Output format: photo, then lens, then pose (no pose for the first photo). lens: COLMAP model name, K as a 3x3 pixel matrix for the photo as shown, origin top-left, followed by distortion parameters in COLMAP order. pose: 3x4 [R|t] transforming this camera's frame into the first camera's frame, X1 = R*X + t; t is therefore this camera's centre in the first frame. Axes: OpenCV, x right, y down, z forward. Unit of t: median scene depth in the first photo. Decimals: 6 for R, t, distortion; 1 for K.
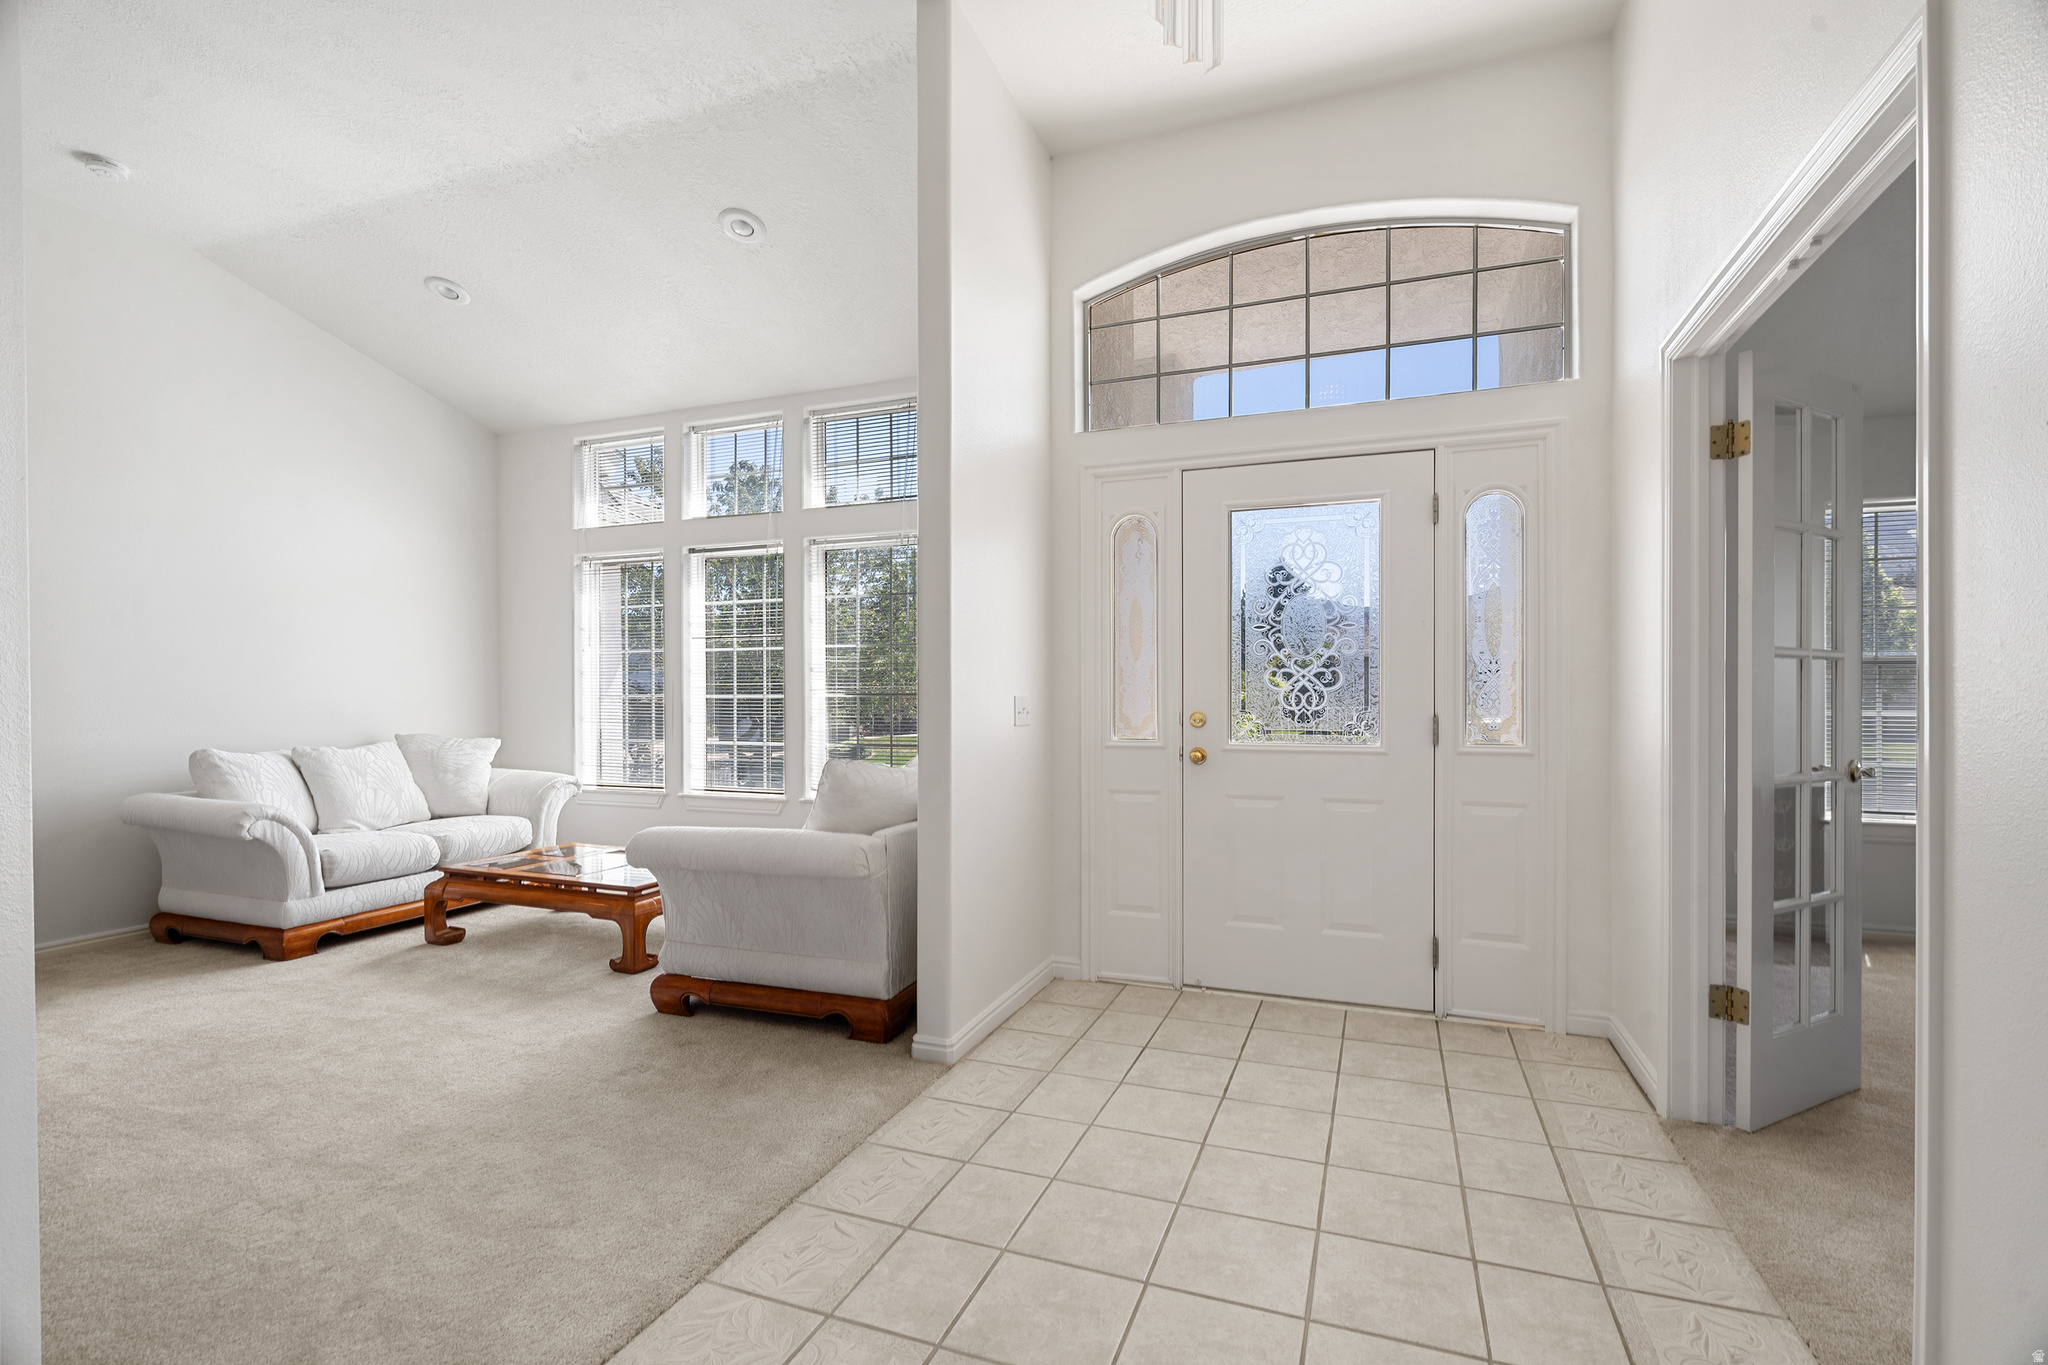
lens RADIAL K [[930.1, 0, 1032.2], [0, 930.1, 691.6], [0, 0, 1]] dist [-0.000706, -0.000071]
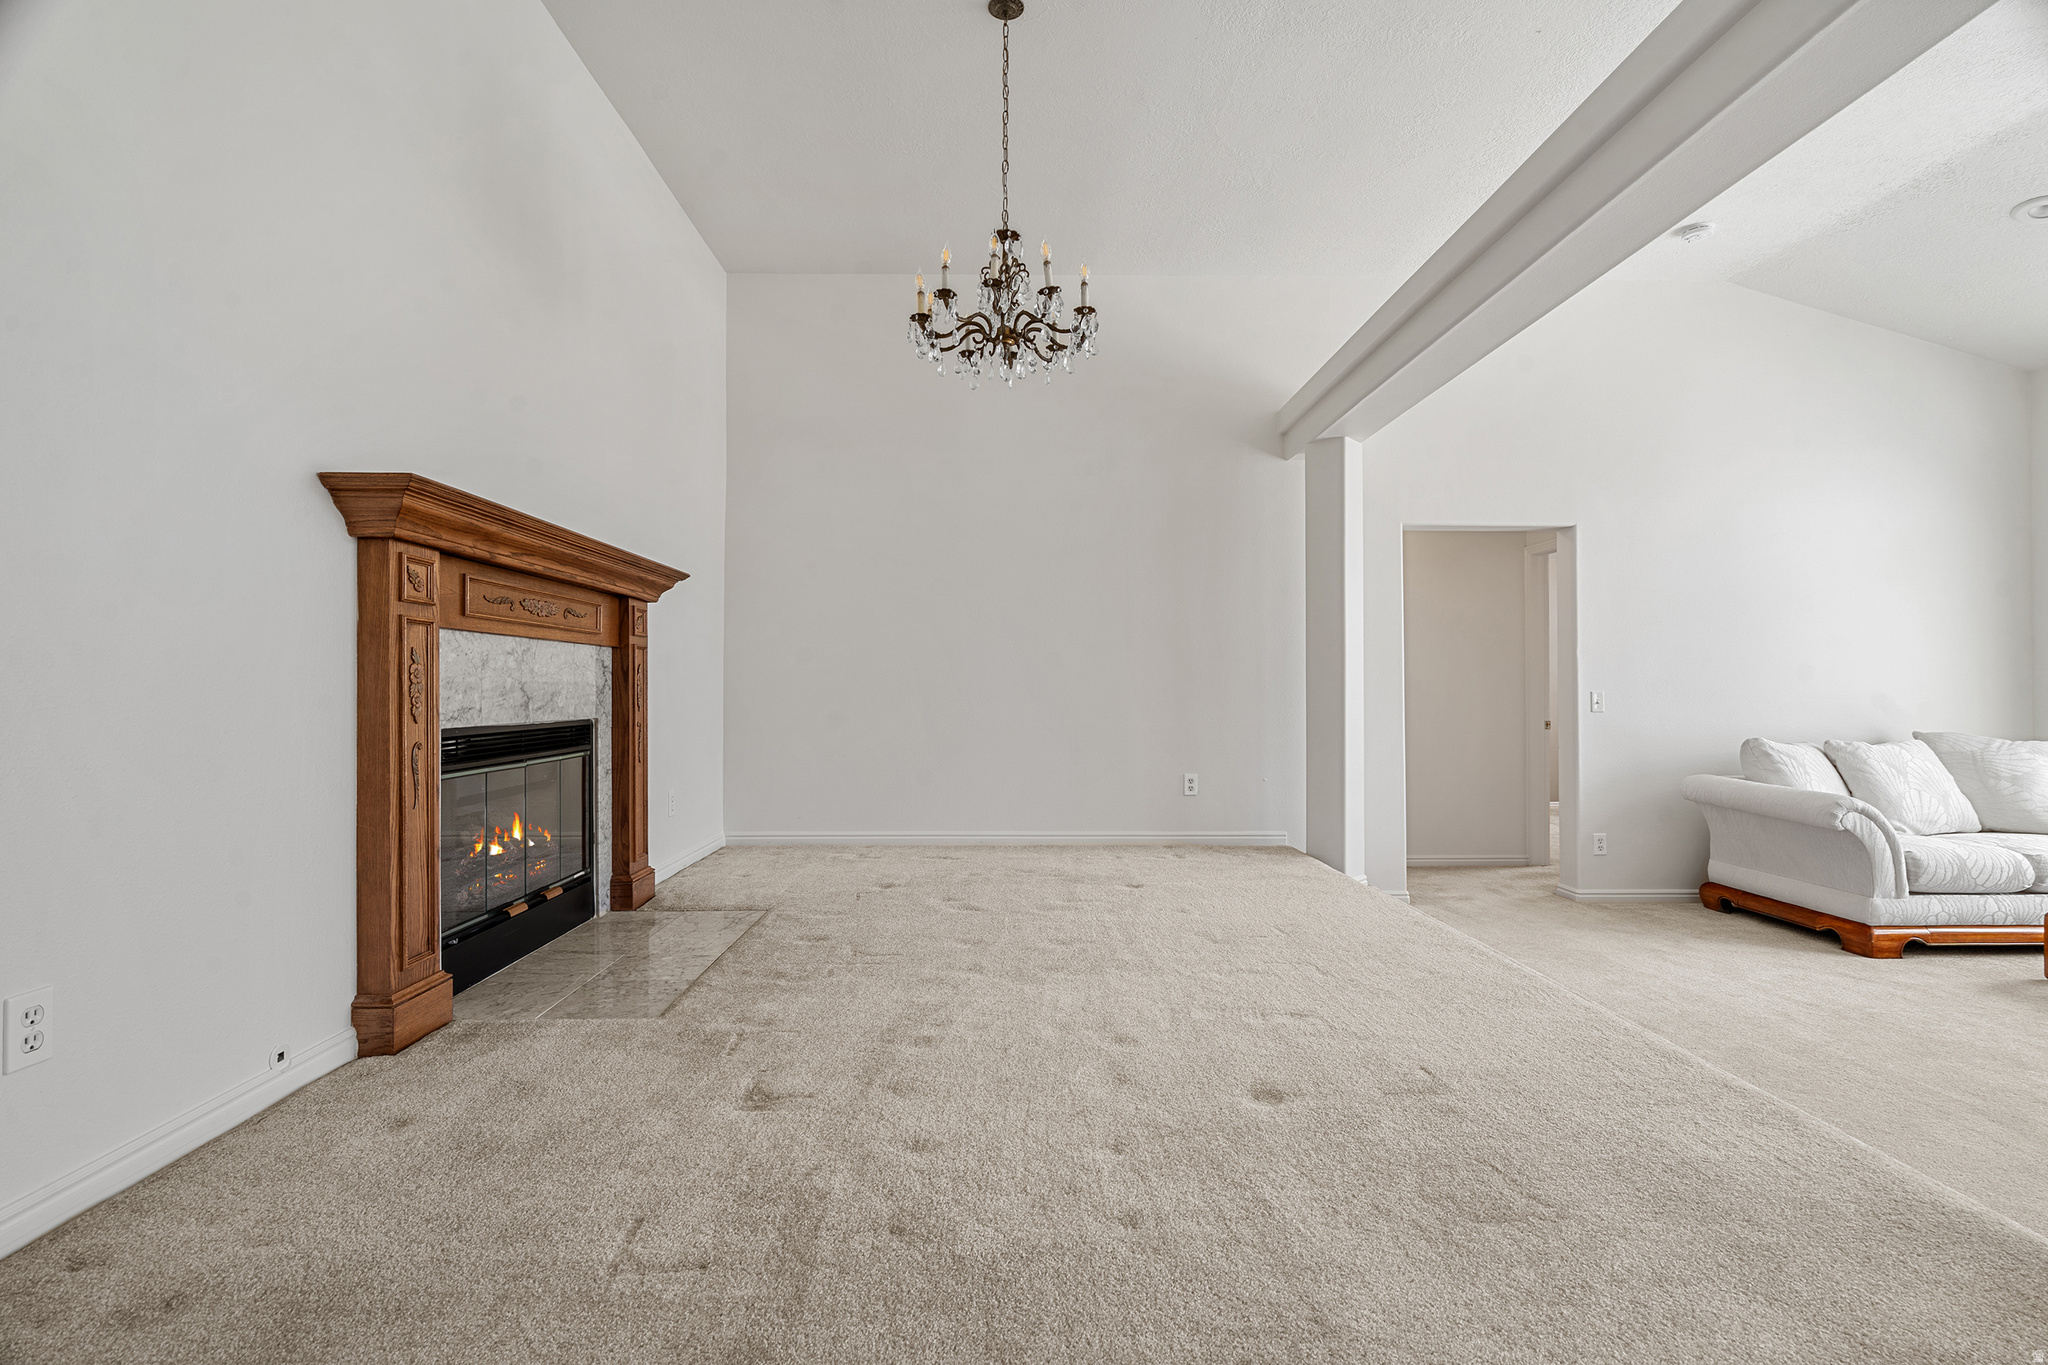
lens RADIAL K [[953.7, 0, 1031.0], [0, 953.7, 677.3], [0, 0, 1]] dist [-0.000448, 0.000655]
pose [[0.377880, -0.002144, -0.925852, -0.194123], [-0.003108, 0.999989, -0.003585, -0.001088], [0.925849, 0.004232, 0.377869, -0.196860]]
